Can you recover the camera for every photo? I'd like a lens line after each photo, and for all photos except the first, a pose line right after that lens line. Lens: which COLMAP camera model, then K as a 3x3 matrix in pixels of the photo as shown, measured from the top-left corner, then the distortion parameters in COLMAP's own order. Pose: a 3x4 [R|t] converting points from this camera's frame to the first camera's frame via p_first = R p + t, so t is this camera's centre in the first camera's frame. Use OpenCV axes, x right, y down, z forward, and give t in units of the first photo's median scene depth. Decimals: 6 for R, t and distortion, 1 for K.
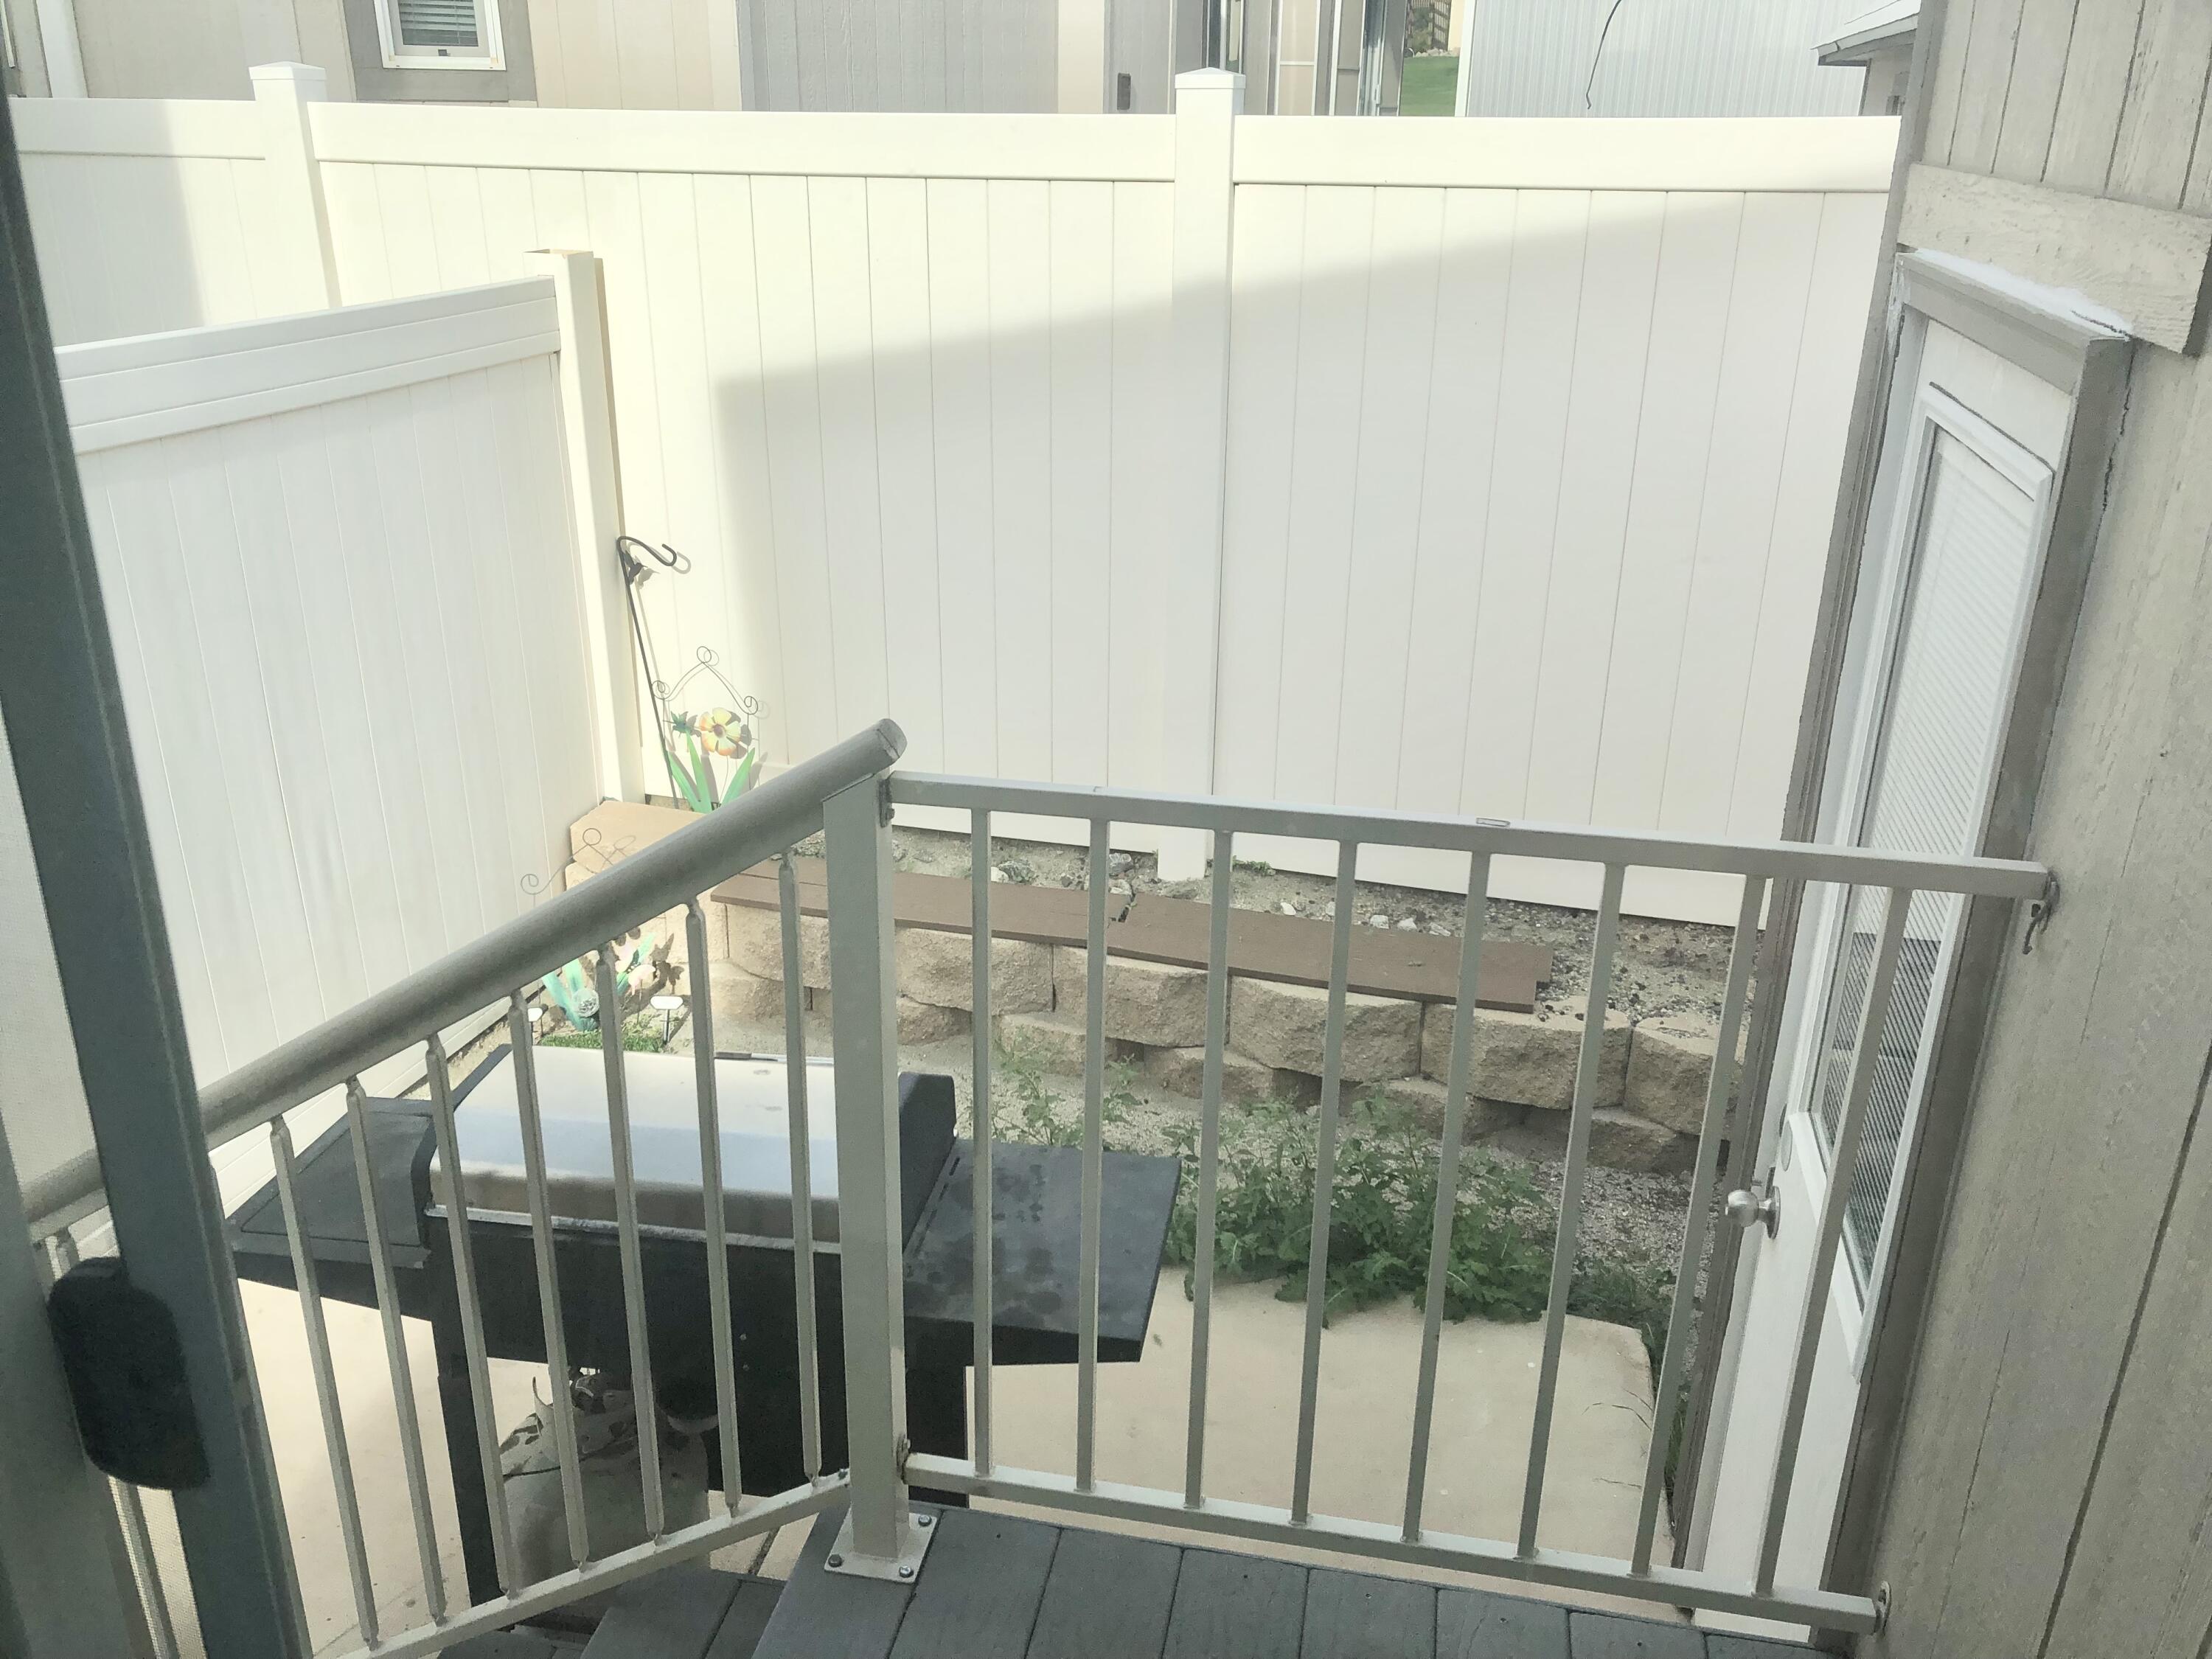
lens RADIAL K [[1830.9, 0, 1097.8], [0, 1830.9, 826.7], [0, 0, 1]] dist [0.079652, -0.001719]
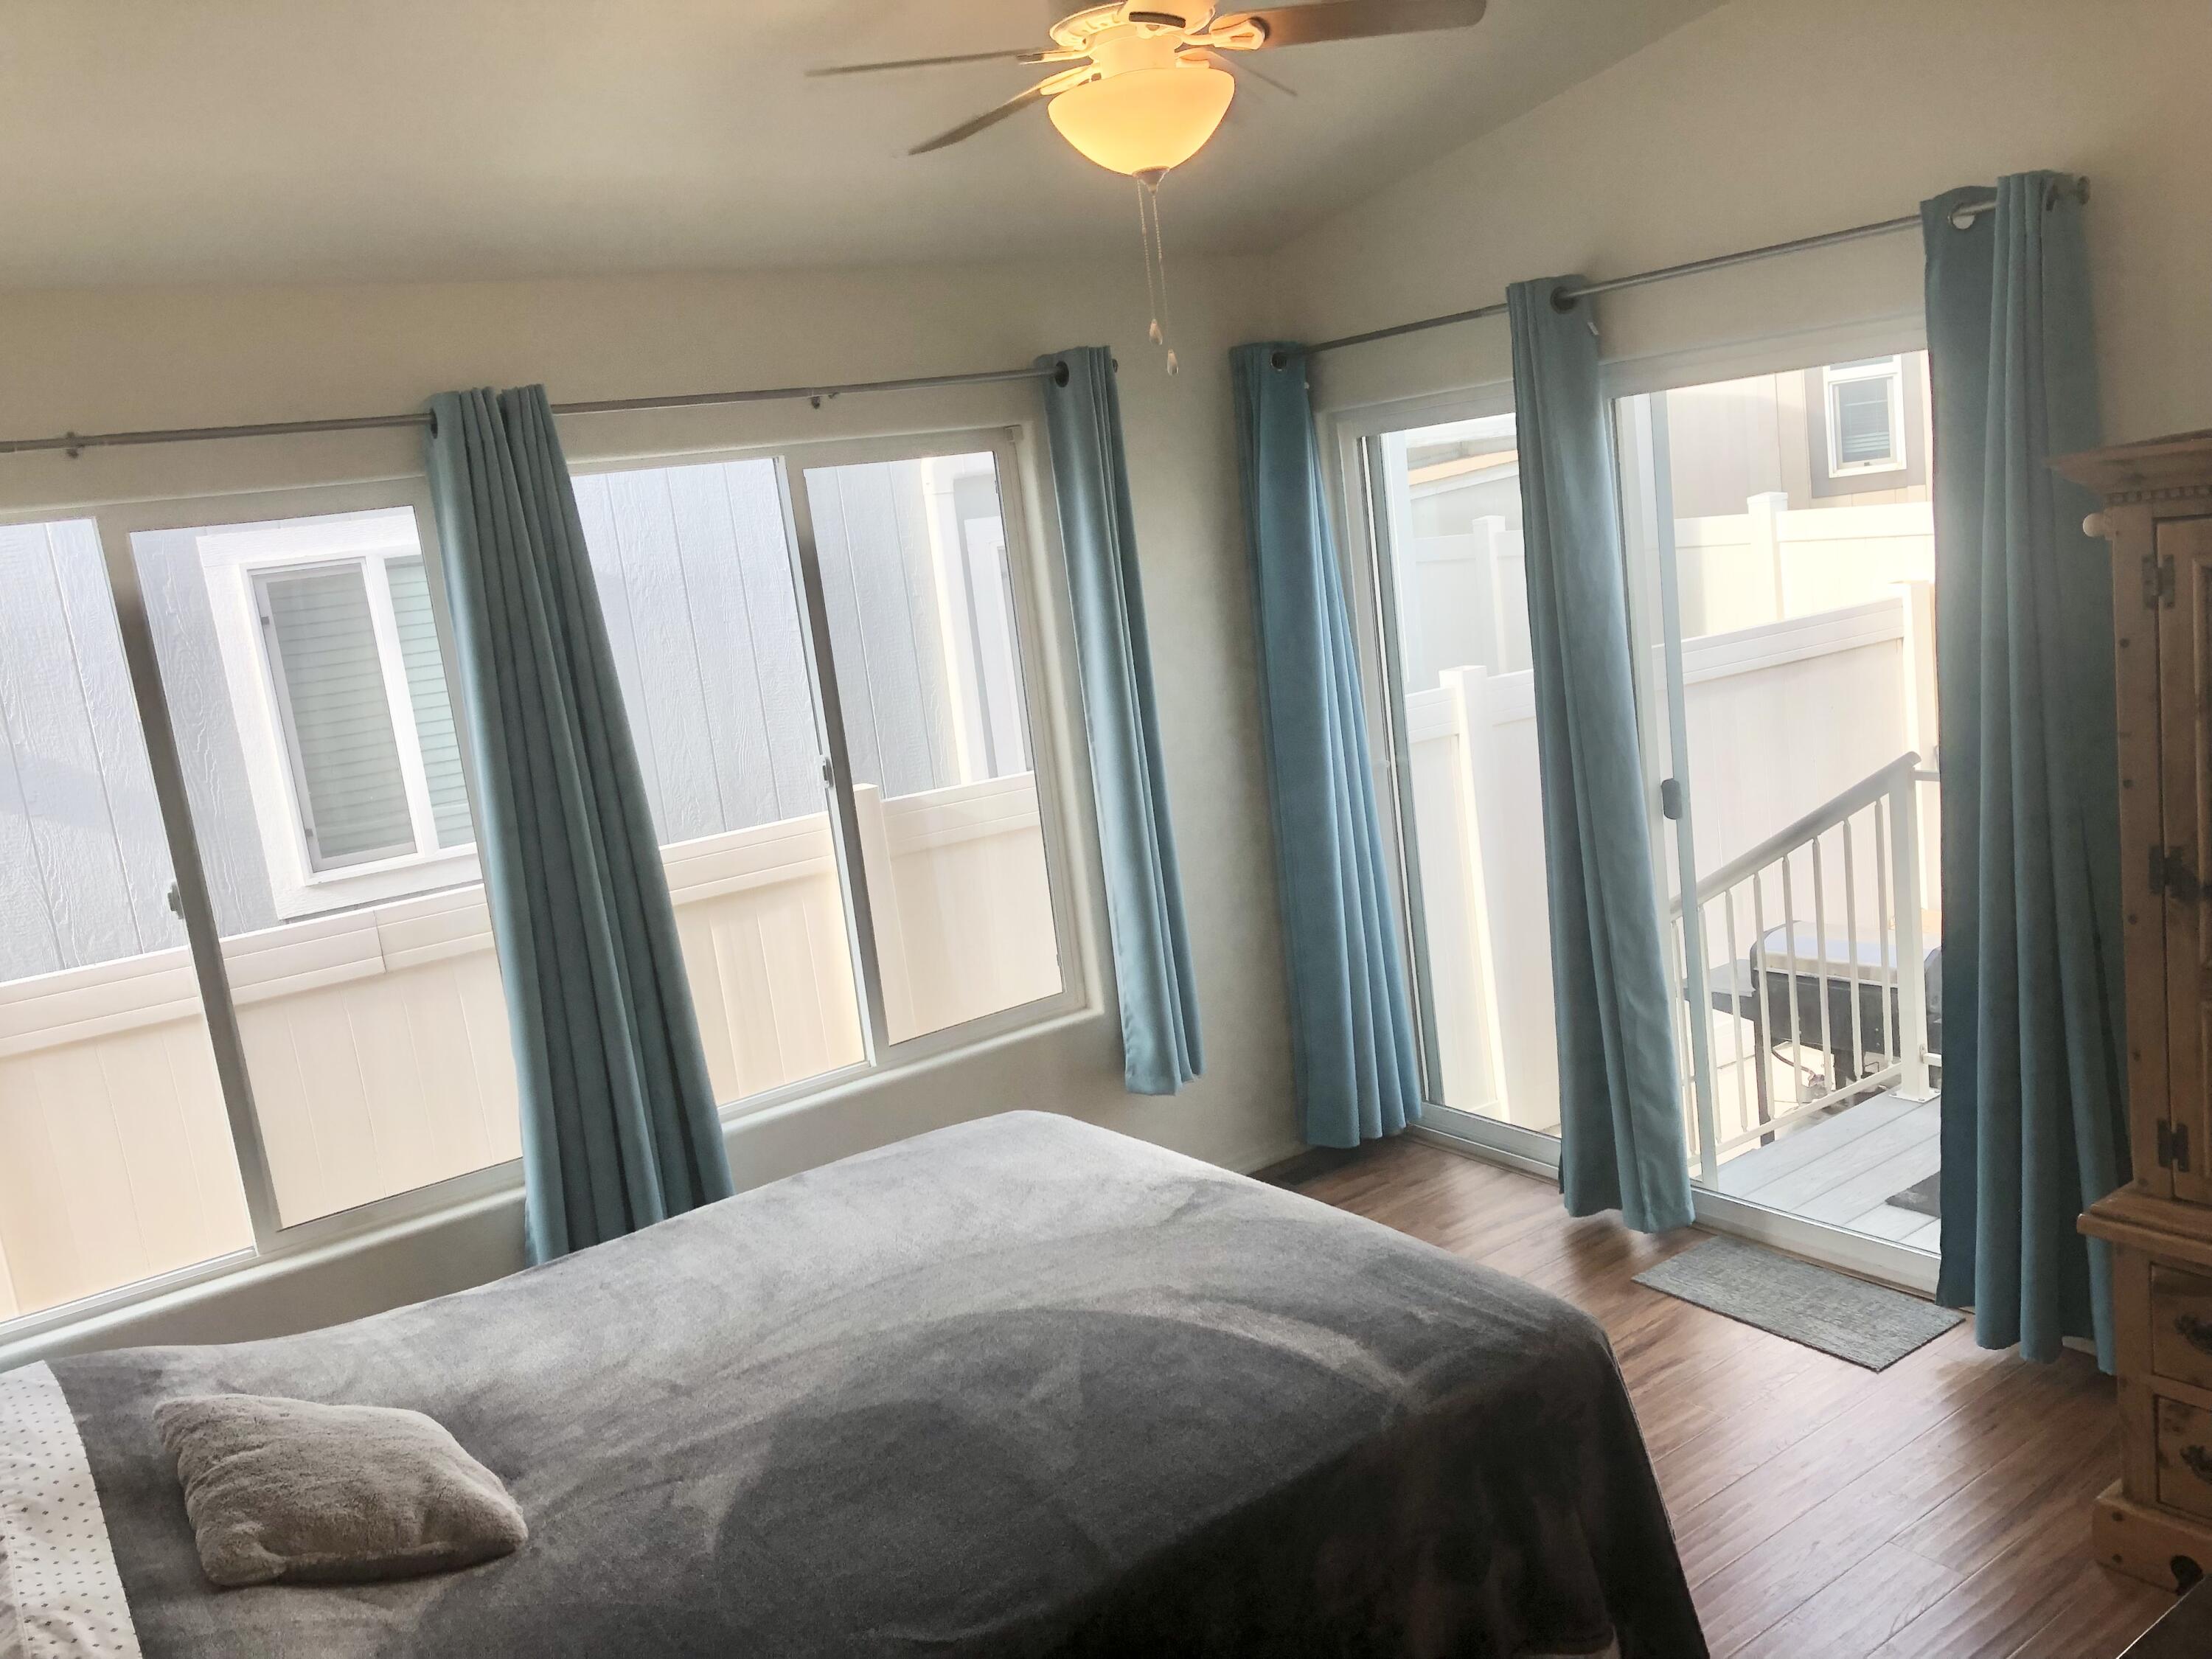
lens RADIAL K [[1830.9, 0, 1102.8], [0, 1830.9, 816.2], [0, 0, 1]] dist [0.079652, -0.001719]
pose [[0.728296, 0.022284, -0.684900, 0.748557], [-0.118611, 0.988485, -0.093965, 0.332870], [0.674920, 0.149671, 0.722553, -1.530710]]
